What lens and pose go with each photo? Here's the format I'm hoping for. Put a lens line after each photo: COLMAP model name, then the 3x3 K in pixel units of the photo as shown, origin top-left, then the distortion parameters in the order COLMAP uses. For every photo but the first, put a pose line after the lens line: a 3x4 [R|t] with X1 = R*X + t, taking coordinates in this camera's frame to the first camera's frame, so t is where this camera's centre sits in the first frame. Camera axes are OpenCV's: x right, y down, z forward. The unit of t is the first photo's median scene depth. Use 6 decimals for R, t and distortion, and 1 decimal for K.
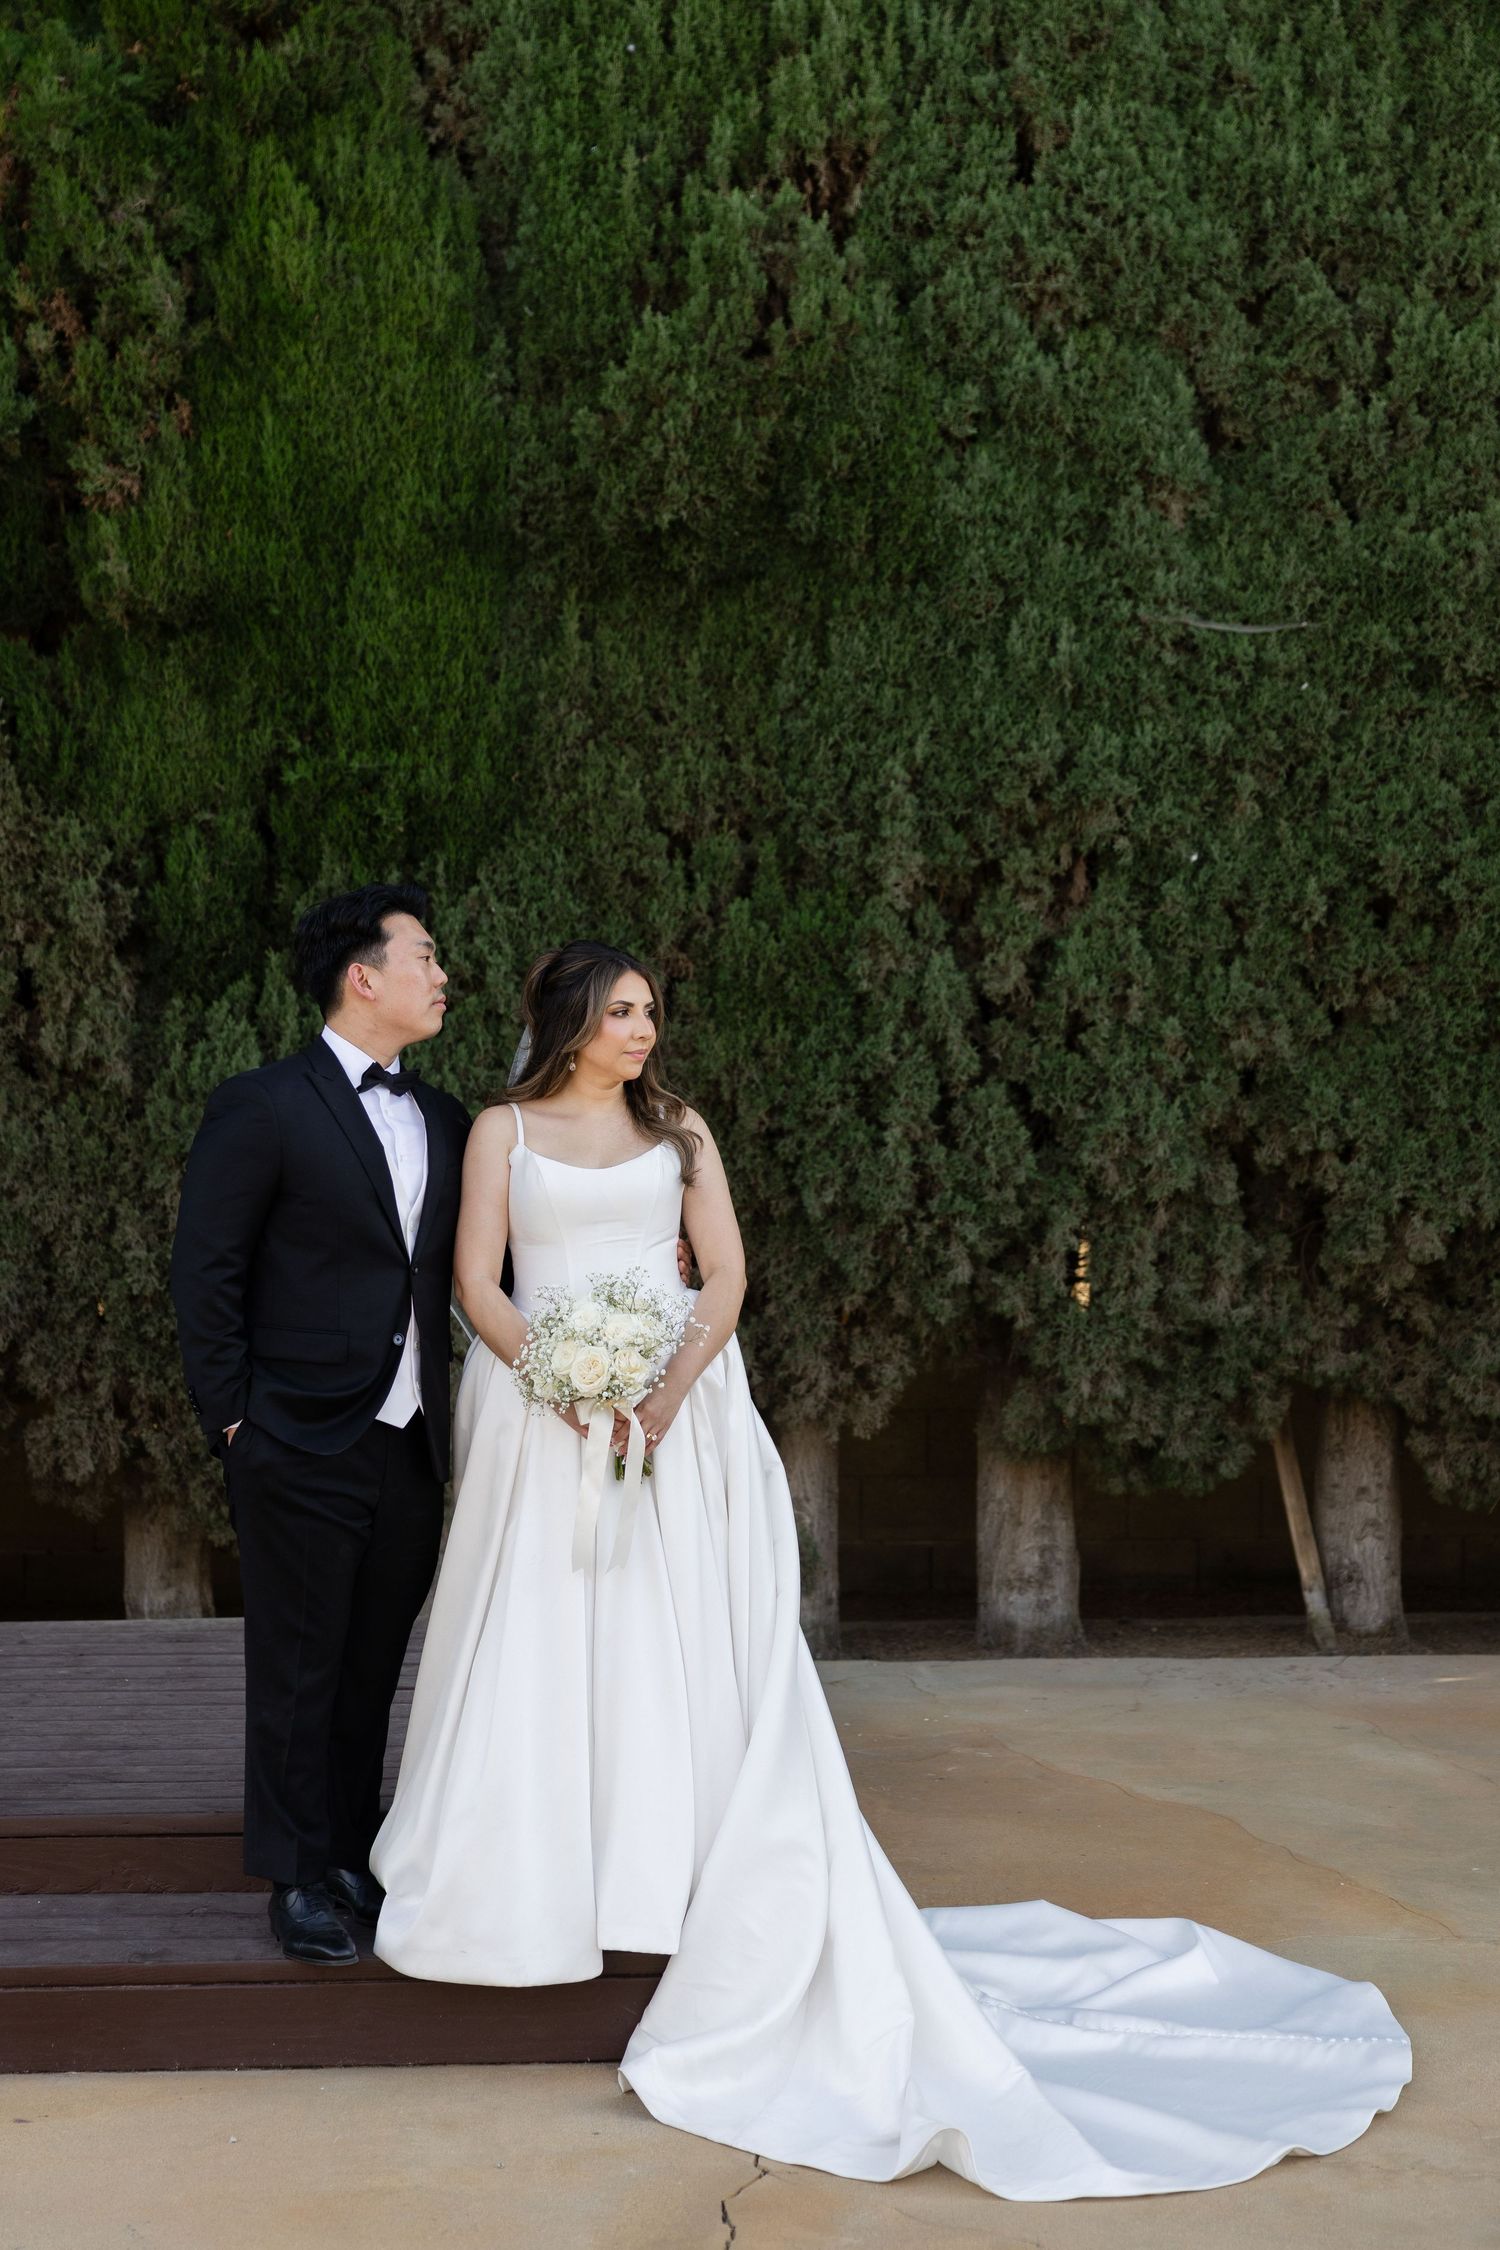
lens RADIAL K [[3695.7, 0, 750.0], [0, 3695.7, 1125.0], [0, 0, 1]] dist [0.062722, -0.405197]
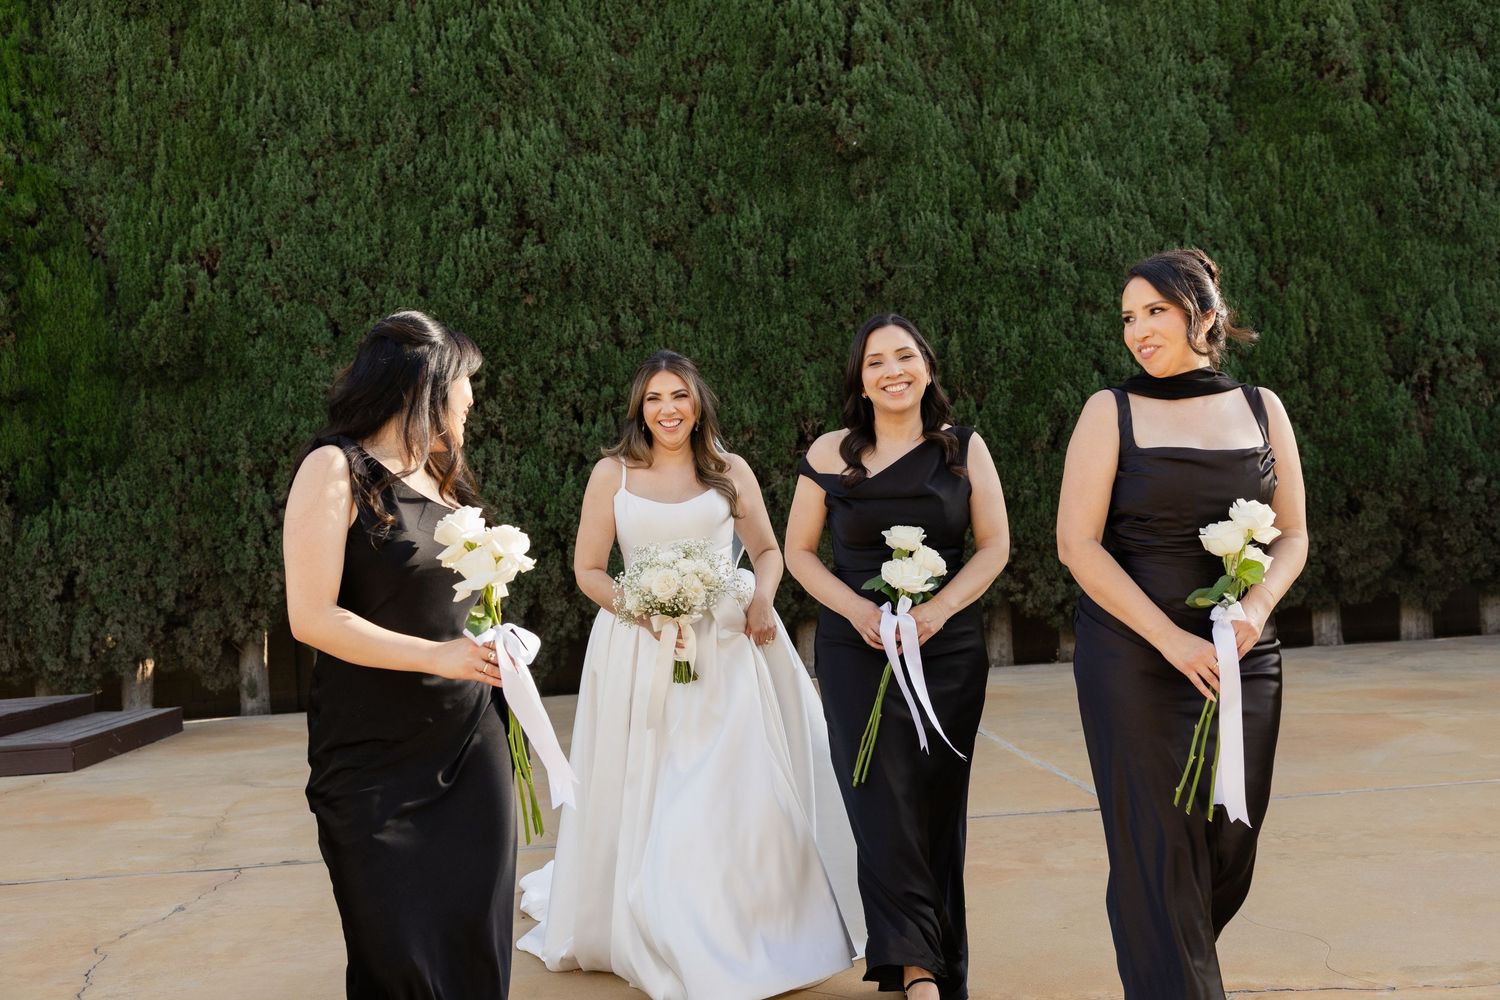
lens RADIAL K [[1593.8, 0, 759.0], [0, 1593.8, 494.4], [0, 0, 1]] dist [0.007309, 0.021199]
pose [[0.996938, -0.048007, 0.061719, 0.412890], [0.053278, 0.994799, -0.086818, 0.106606], [-0.057230, 0.089840, 0.994311, -0.441304]]
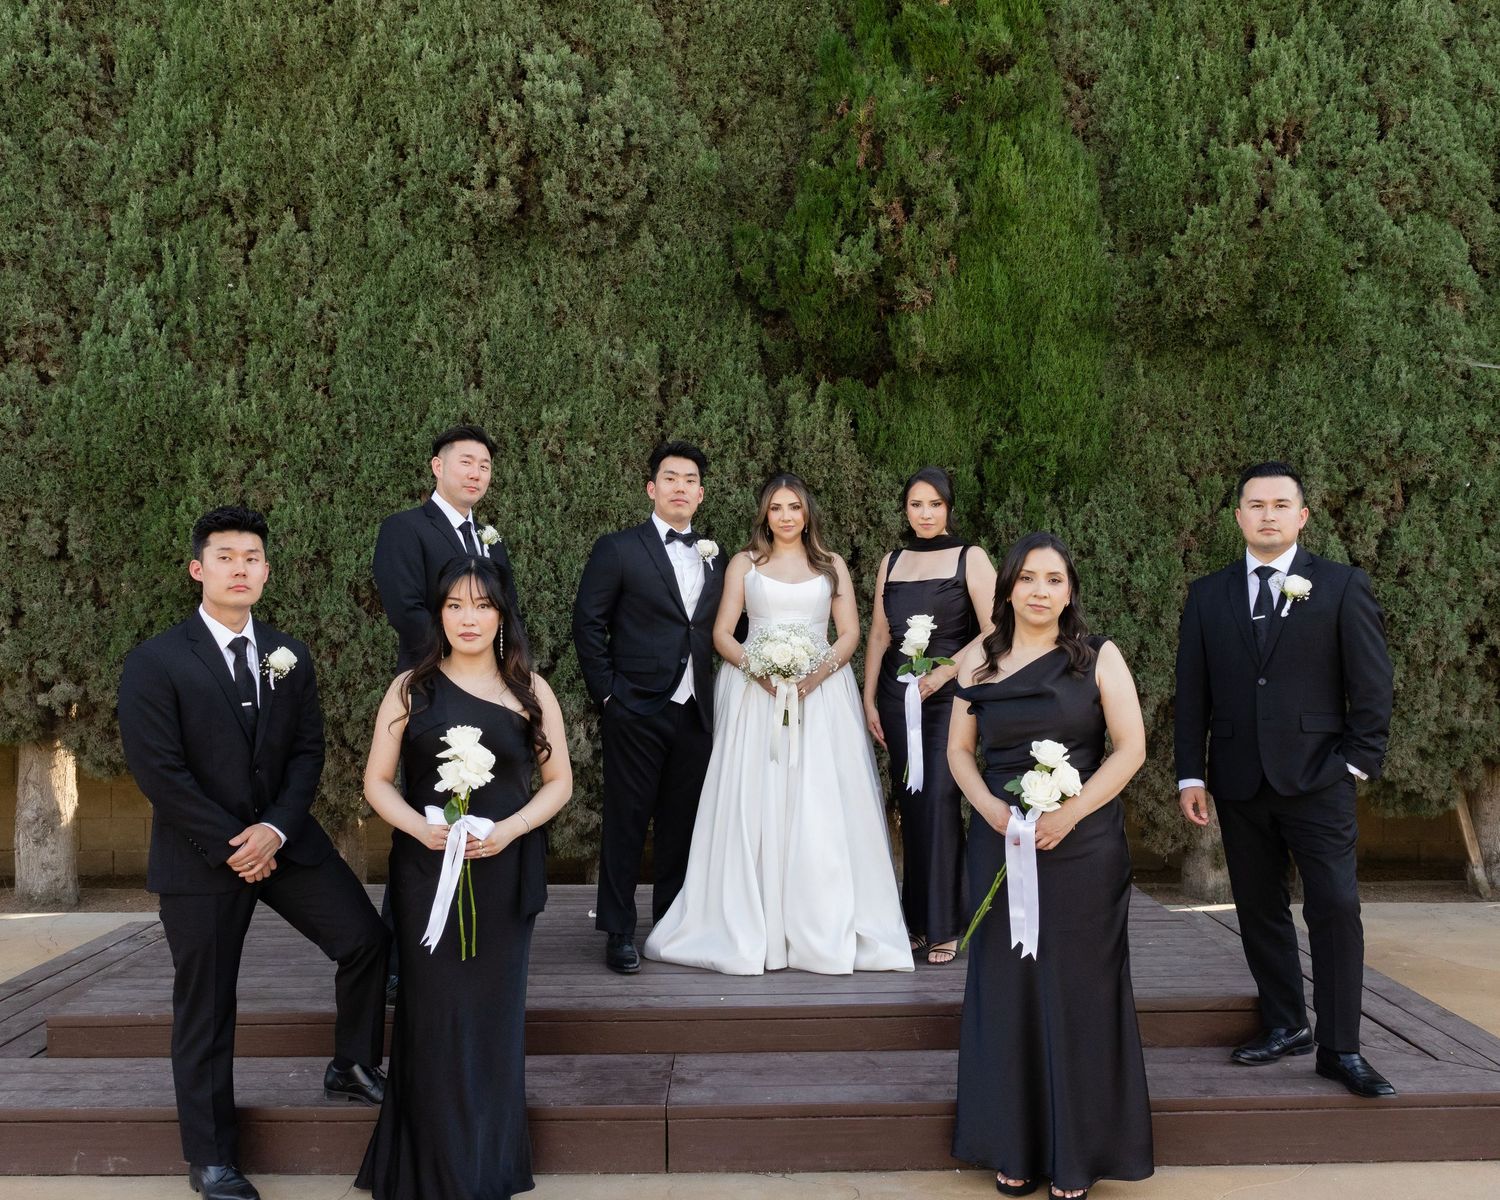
lens RADIAL K [[1469.9, 0, 750.4], [0, 1469.9, 590.7], [0, 0, 1]] dist [0.014930, -0.027434]
pose [[0.999393, -0.003730, -0.034639, -0.231775], [0.001525, 0.997982, -0.063474, 0.031740], [0.034806, 0.063382, 0.997382, 0.224024]]
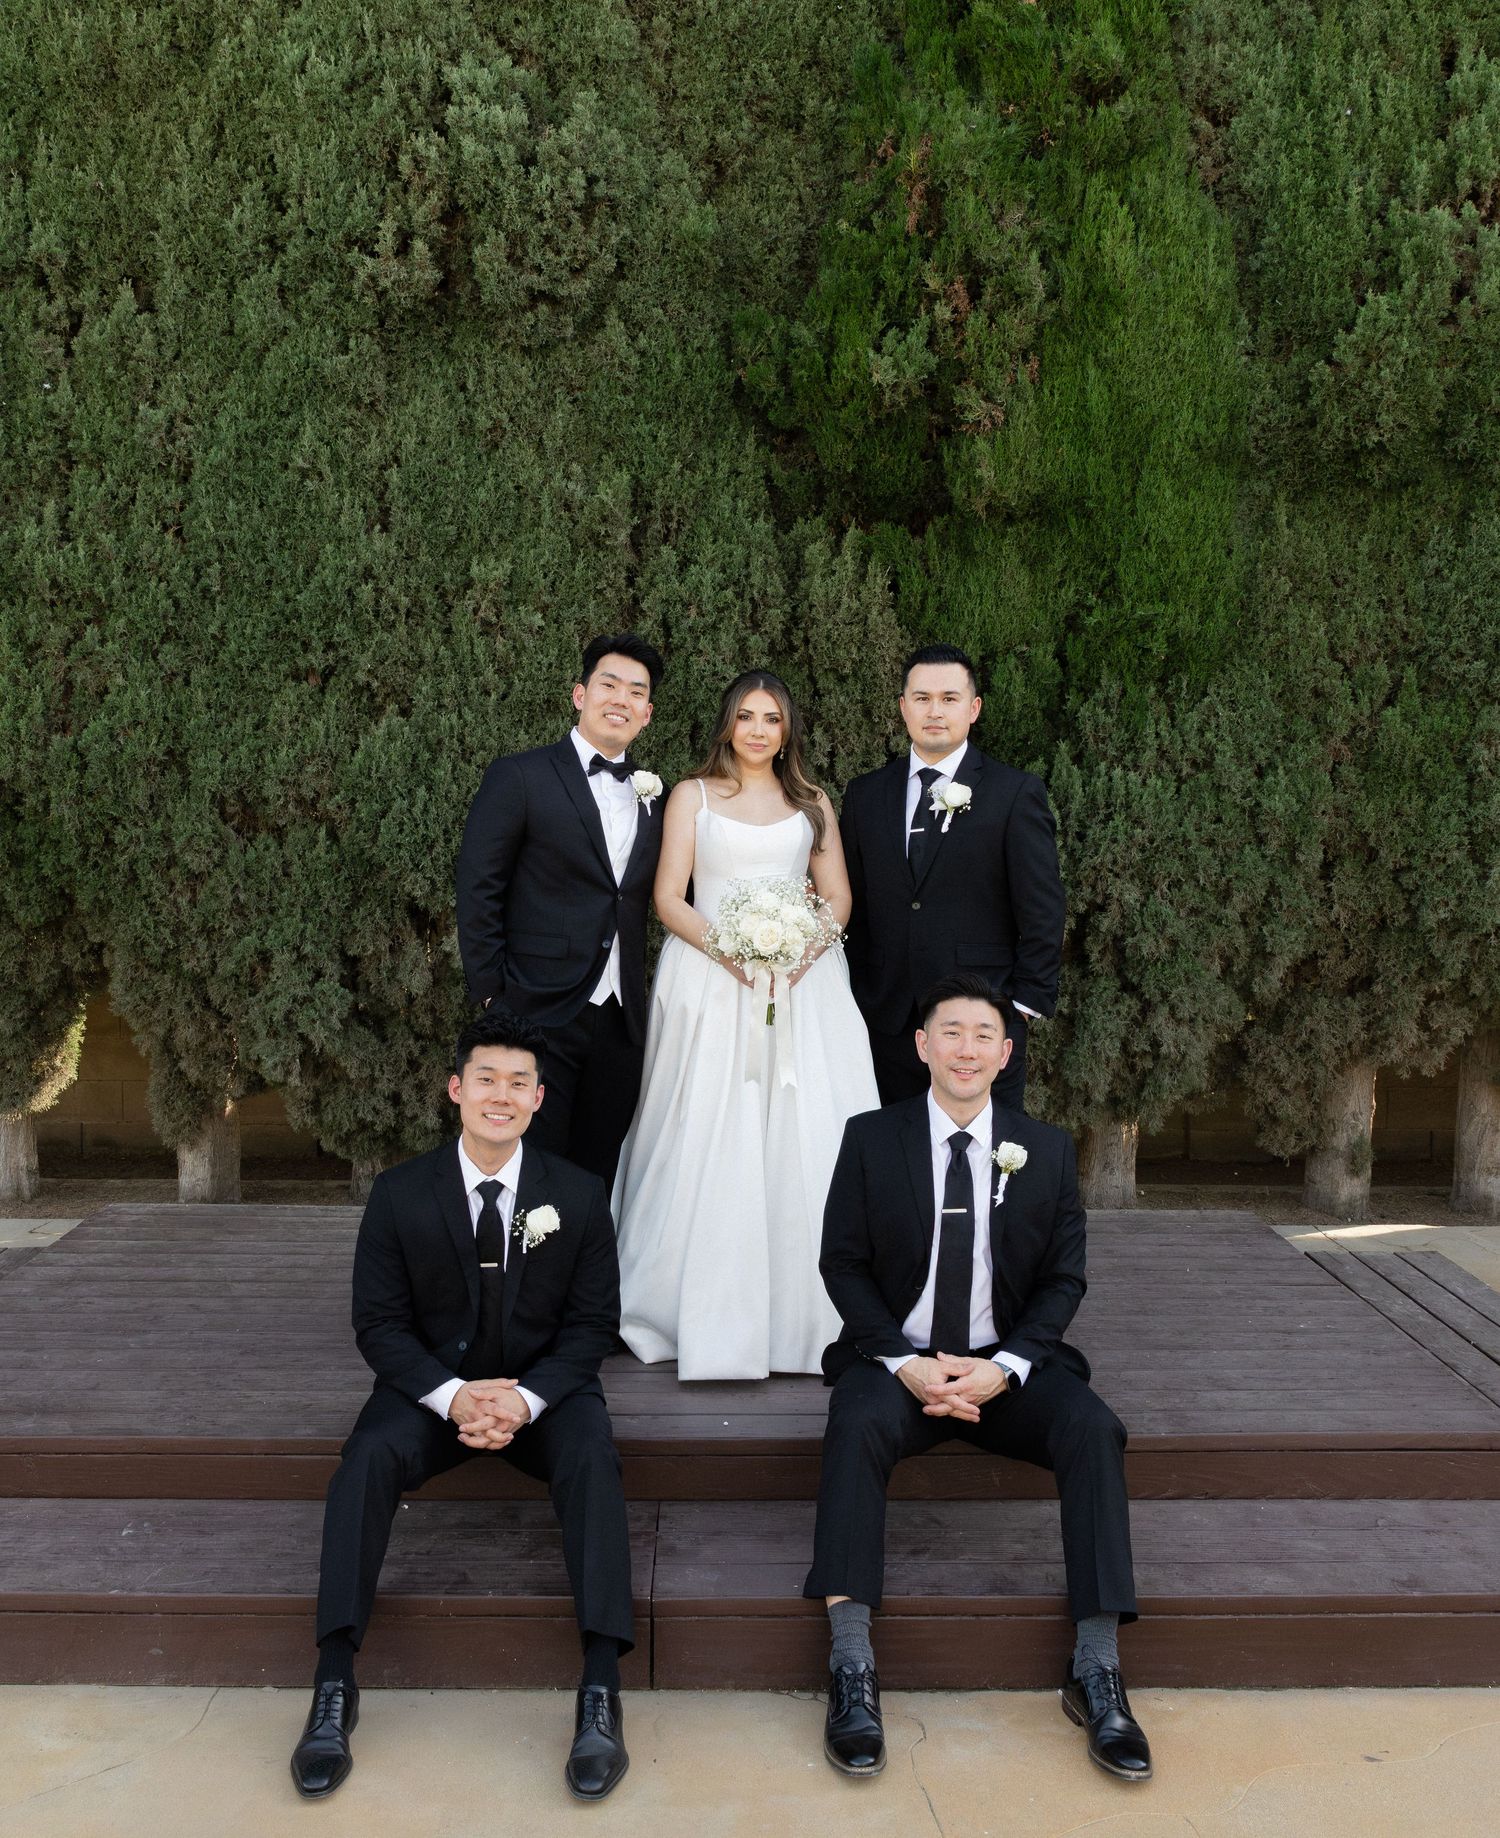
lens RADIAL K [[1793.4, 0, 728.4], [0, 1793.4, 865.4], [0, 0, 1]] dist [0.004037, -0.009290]
pose [[0.999481, 0.010013, -0.030619, -0.245945], [-0.009821, 0.999931, 0.006431, -0.001143], [0.030681, -0.006127, 0.999510, 0.293815]]
